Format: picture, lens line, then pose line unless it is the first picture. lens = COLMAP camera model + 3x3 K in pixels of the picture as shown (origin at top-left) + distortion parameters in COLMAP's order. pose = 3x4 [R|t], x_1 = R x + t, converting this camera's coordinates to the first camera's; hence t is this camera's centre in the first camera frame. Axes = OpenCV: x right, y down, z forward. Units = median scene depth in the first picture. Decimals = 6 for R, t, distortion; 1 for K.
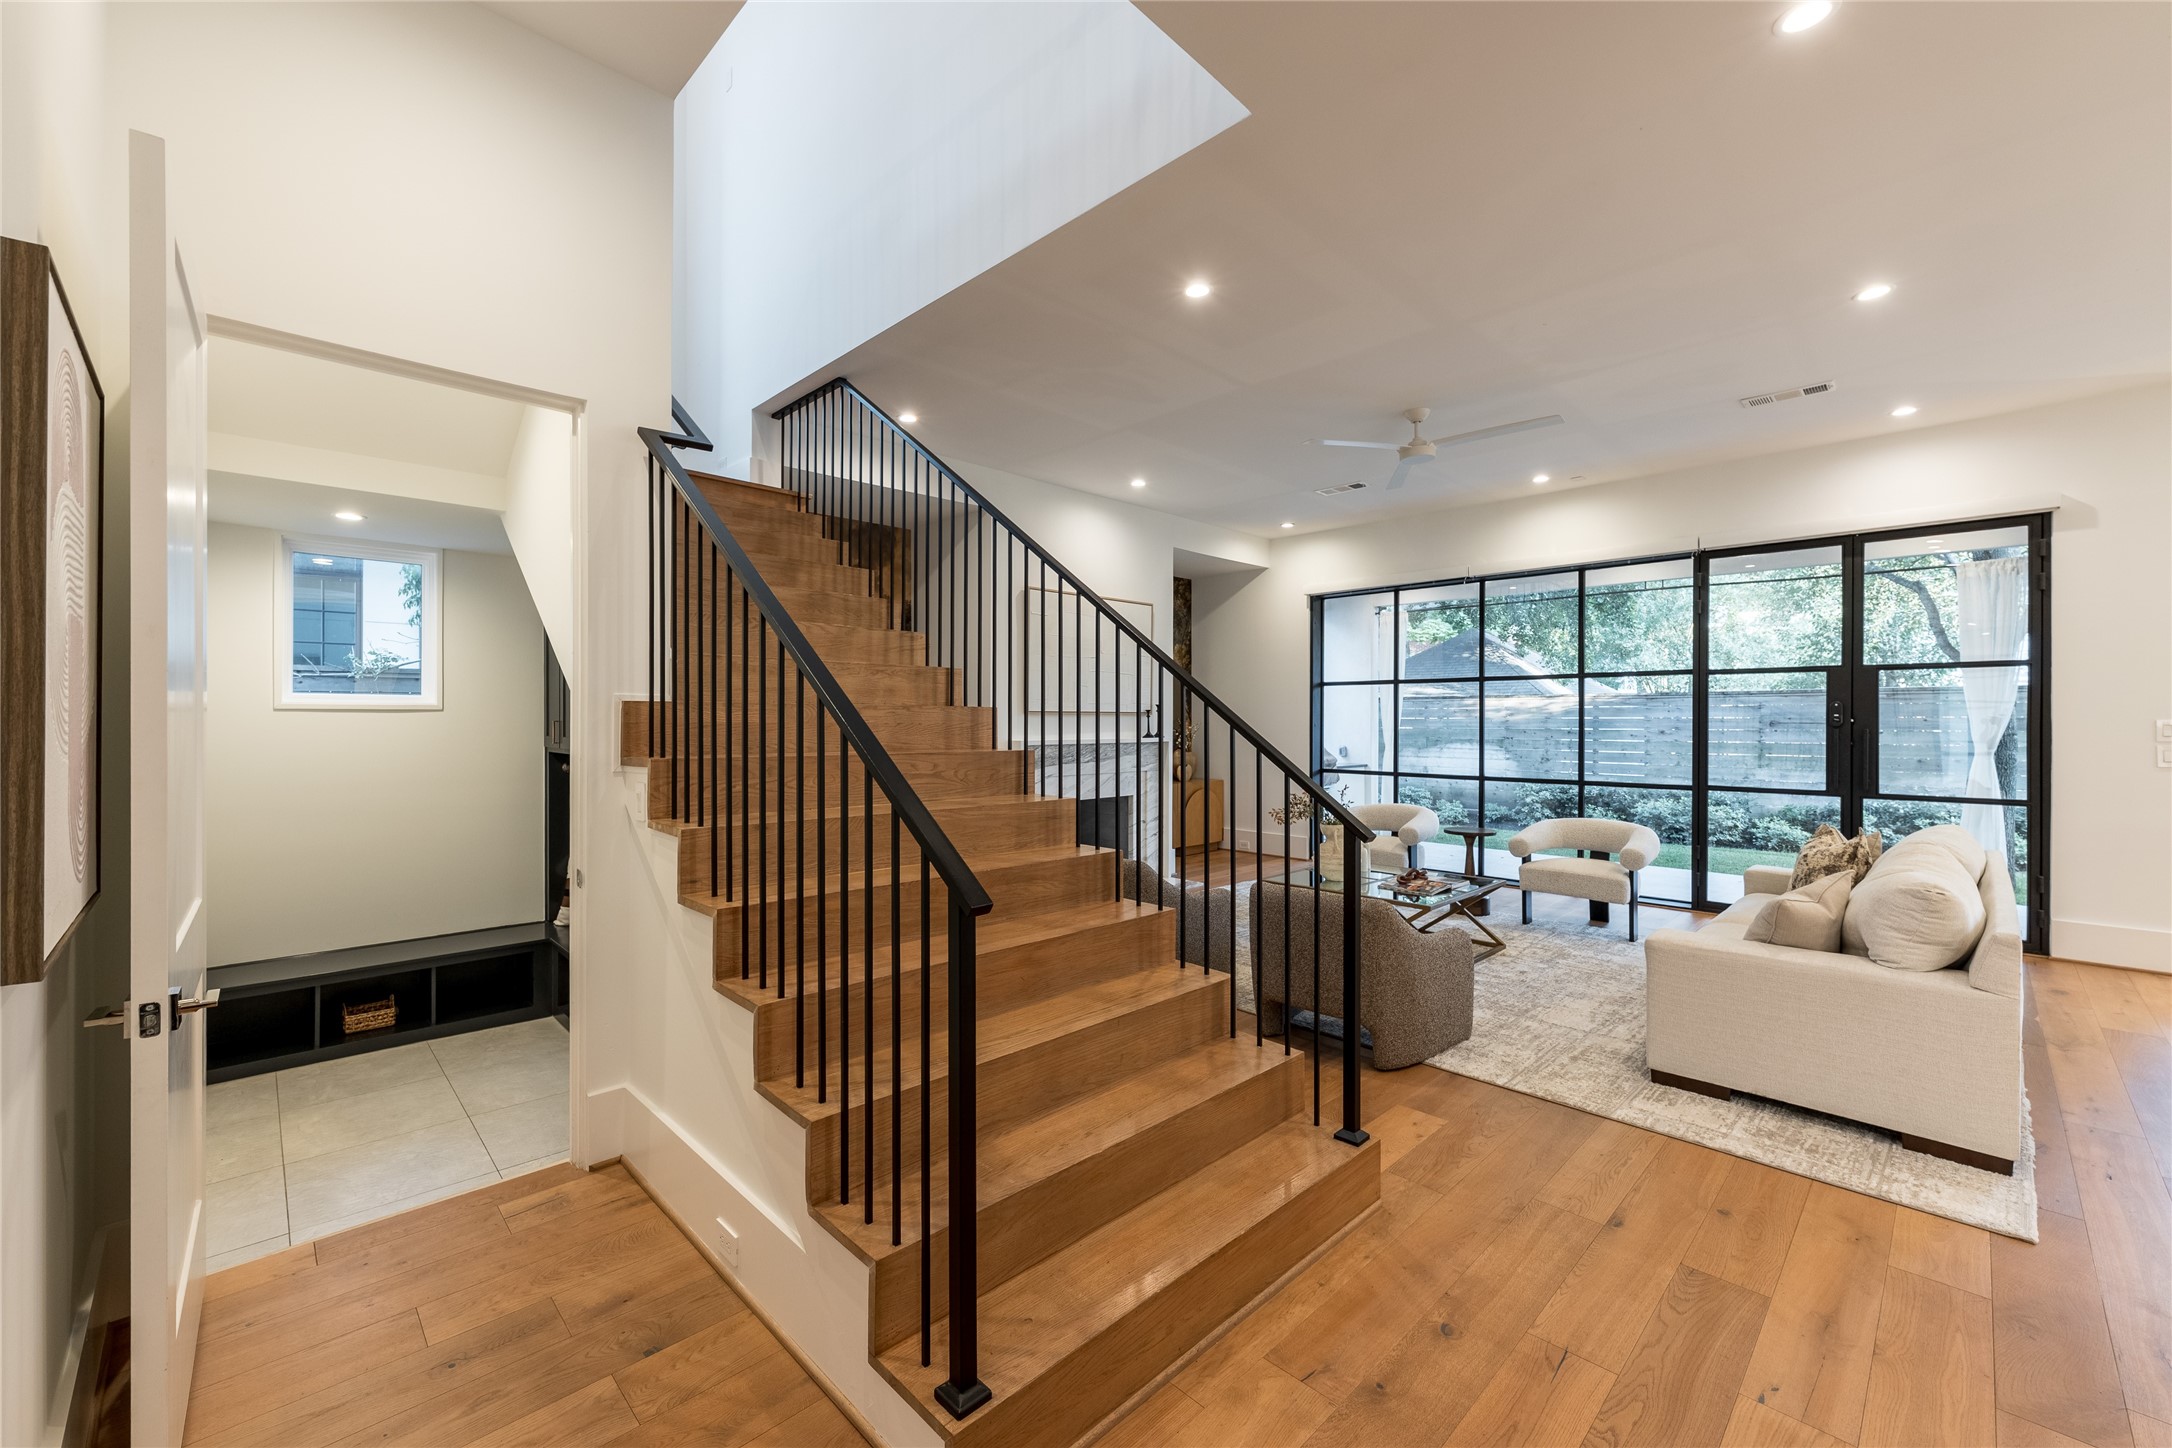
lens RADIAL K [[864.8, 0, 1065.6], [0, 864.8, 719.5], [0, 0, 1]] dist [0.000454, -0.000467]
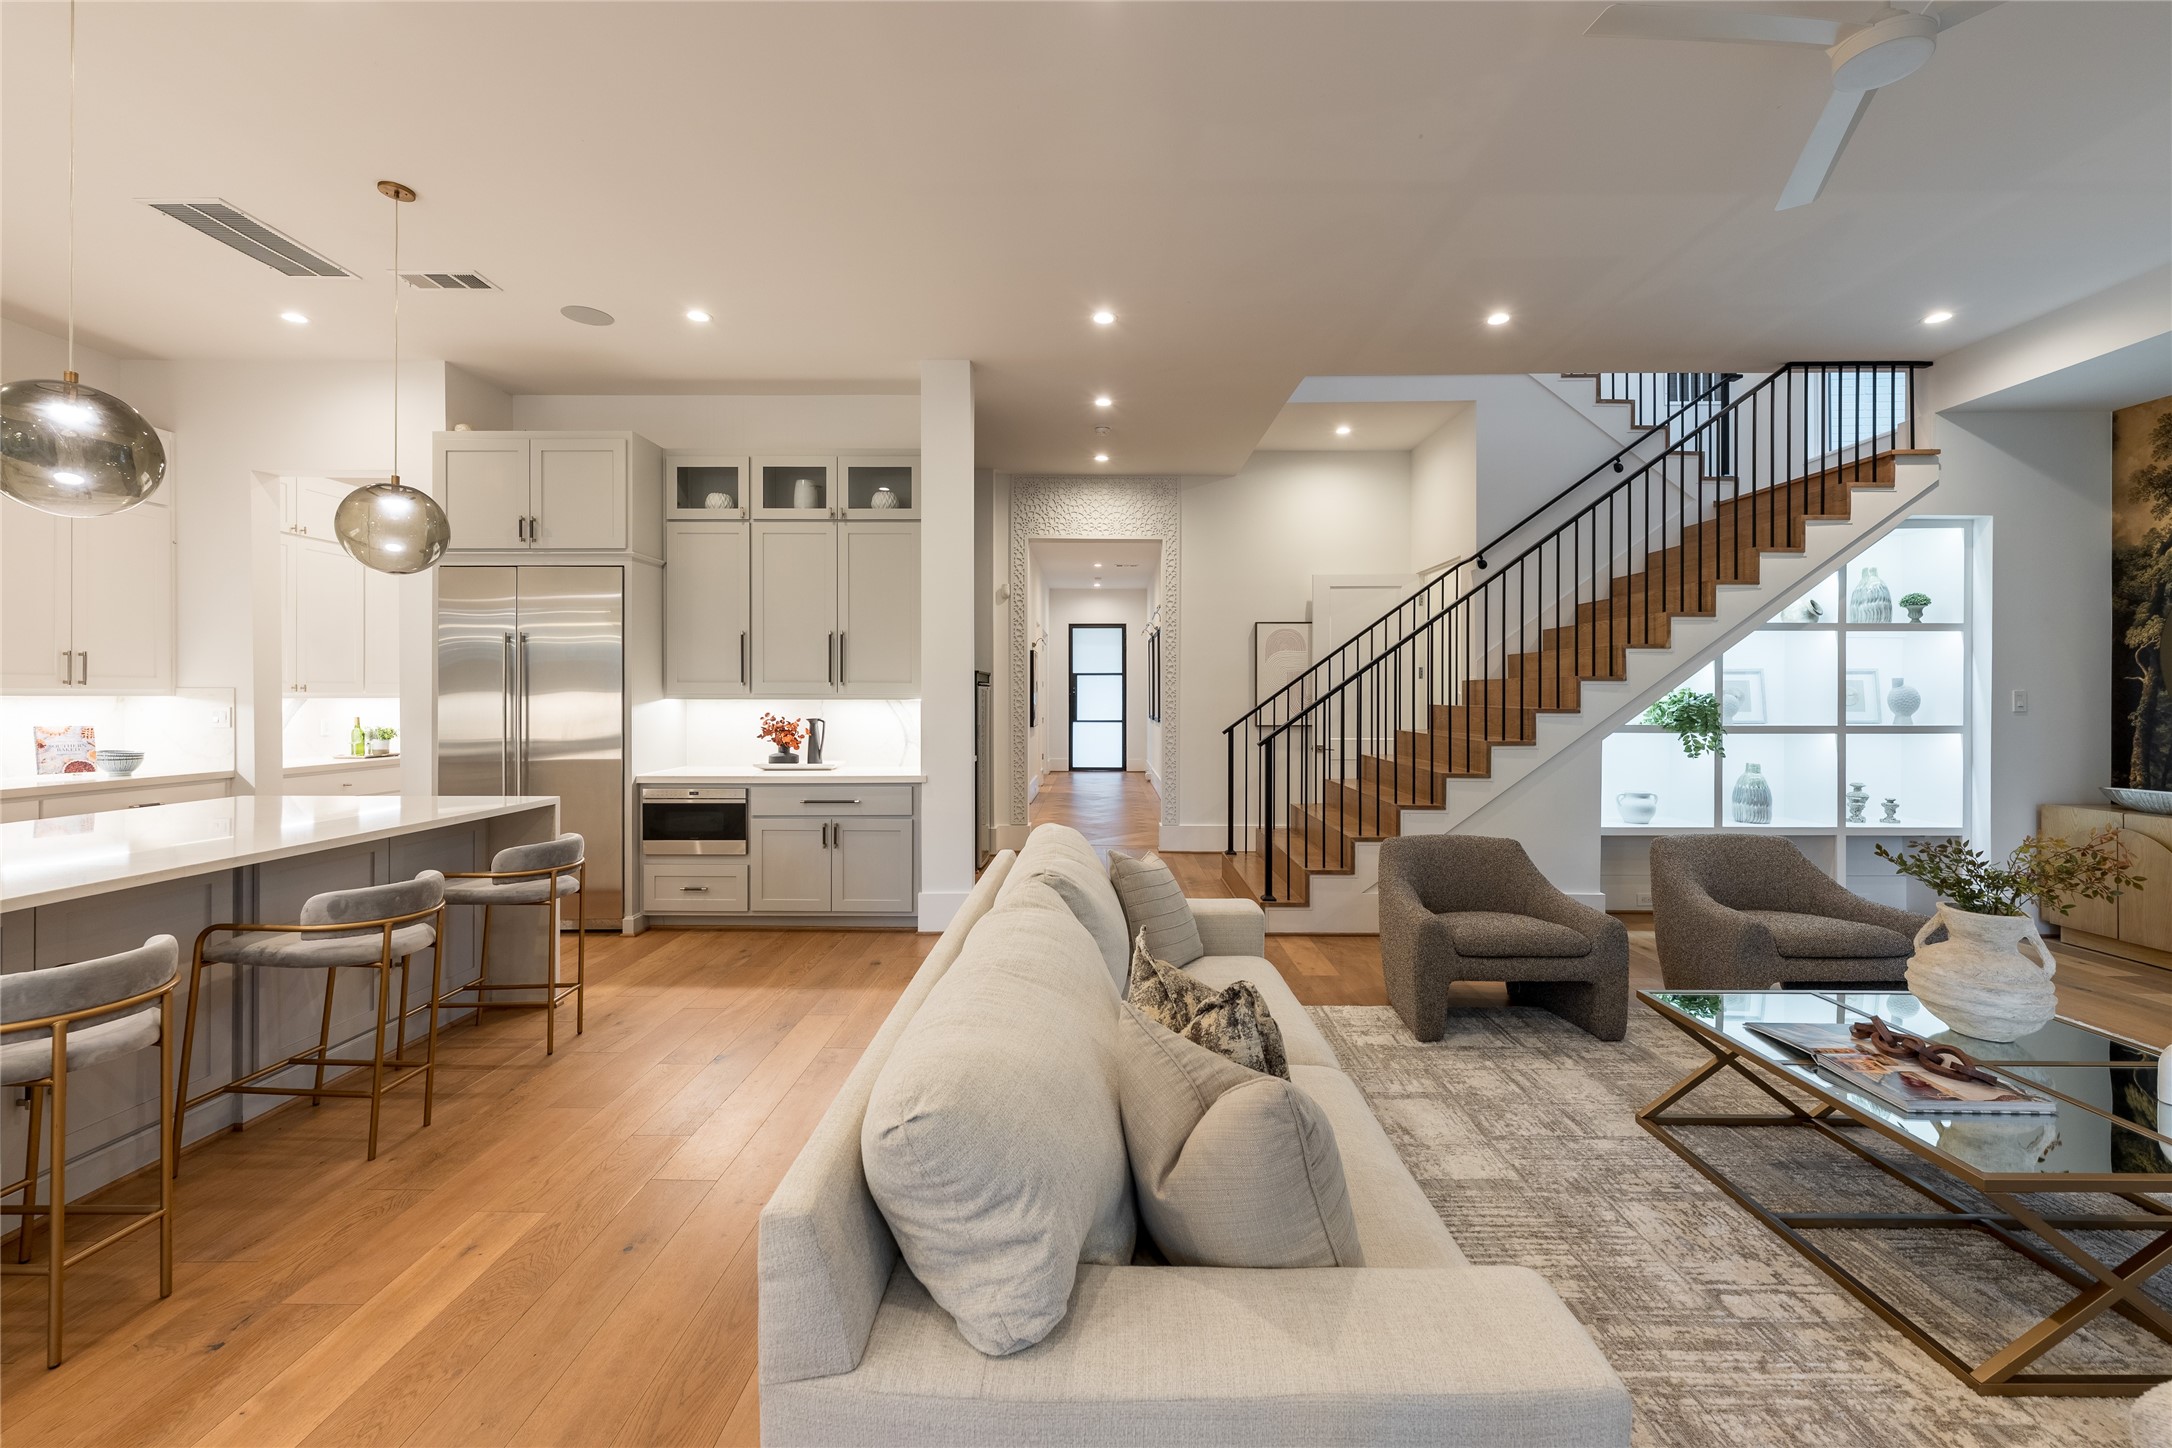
lens RADIAL K [[864.8, 0, 1099.6], [0, 864.8, 699.0], [0, 0, 1]] dist [0.000454, -0.000467]
pose [[-0.692793, -0.000741, -0.721136, 1.017678], [-0.003960, 0.999988, 0.002776, 0.014092], [0.721126, 0.004779, -0.692788, 1.054273]]
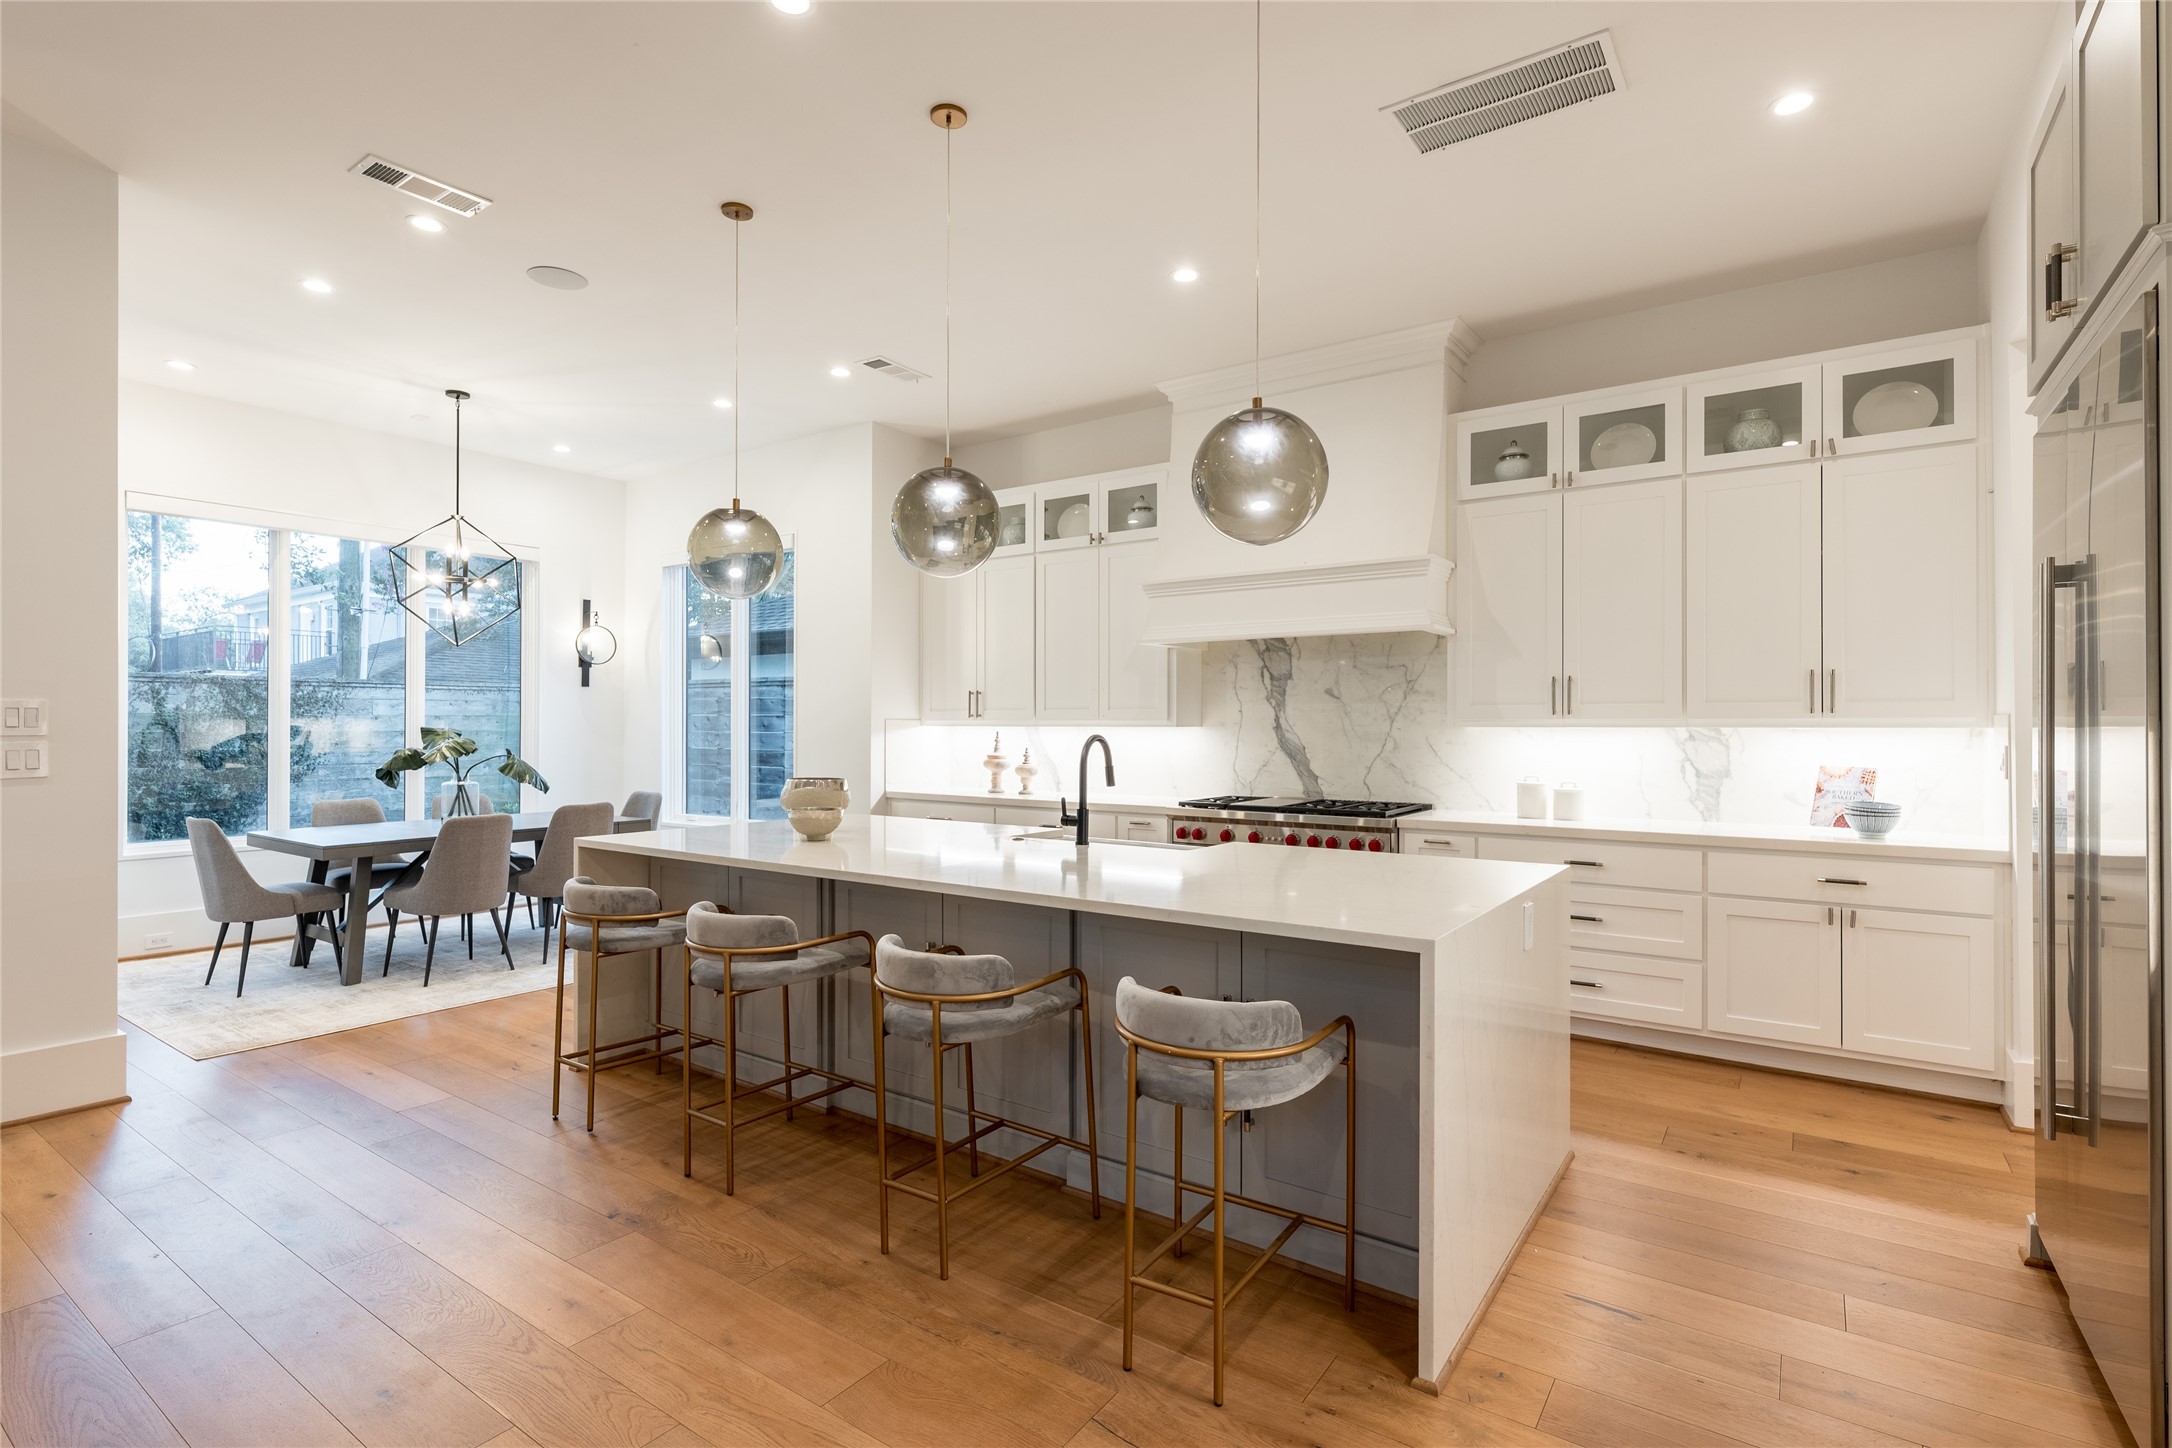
lens RADIAL K [[1019.4, 0, 1063.8], [0, 1019.4, 720.8], [0, 0, 1]] dist [-0.007263, 0.001078]
pose [[-0.187491, 0.005764, 0.982249, 0.424387], [-0.001127, 0.999981, -0.006084, 0.018311], [-0.982266, -0.002247, -0.187481, 0.410490]]
